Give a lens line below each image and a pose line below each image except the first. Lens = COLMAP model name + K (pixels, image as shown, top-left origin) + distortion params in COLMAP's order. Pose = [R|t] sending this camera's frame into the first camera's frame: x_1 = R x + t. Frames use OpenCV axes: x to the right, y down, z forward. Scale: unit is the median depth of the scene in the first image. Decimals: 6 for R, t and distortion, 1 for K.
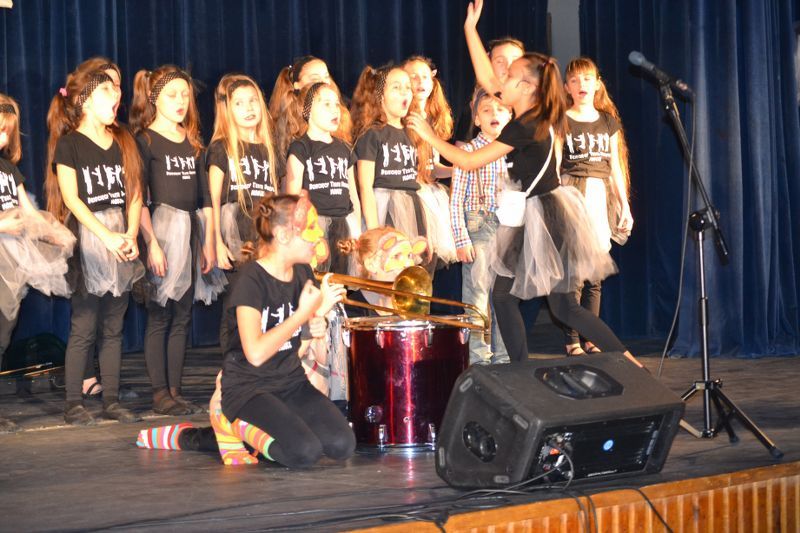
lens RADIAL K [[2403.6, 0, 400.0], [0, 2403.6, 266.5], [0, 0, 1]] dist [-0.144108, -0.571653]
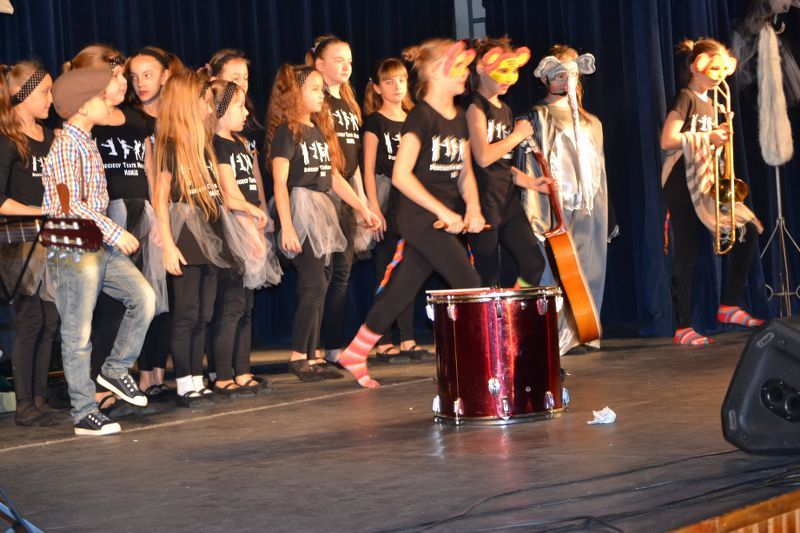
lens RADIAL K [[2005.9, 0, 400.0], [0, 2005.9, 266.5], [0, 0, 1]] dist [-0.148013, -0.474443]
pose [[0.985356, -0.040376, 0.165662, -0.235573], [0.043305, 0.998962, -0.014106, 0.025465], [-0.164921, 0.021073, 0.986082, 0.261613]]
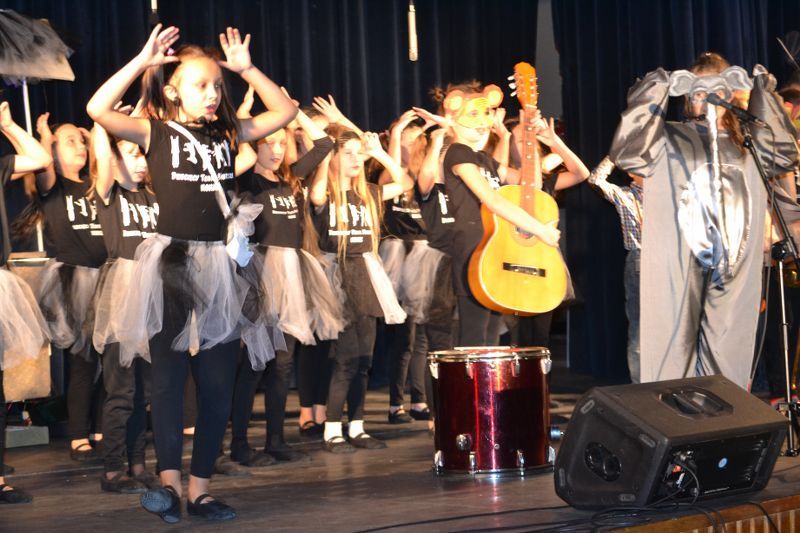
lens RADIAL K [[2005.9, 0, 400.0], [0, 2005.9, 266.5], [0, 0, 1]] dist [-0.148013, -0.474443]
pose [[0.998986, -0.012668, 0.043202, -0.088125], [0.014249, 0.999232, -0.036491, 0.019265], [-0.042707, 0.037069, 0.998400, 0.144909]]
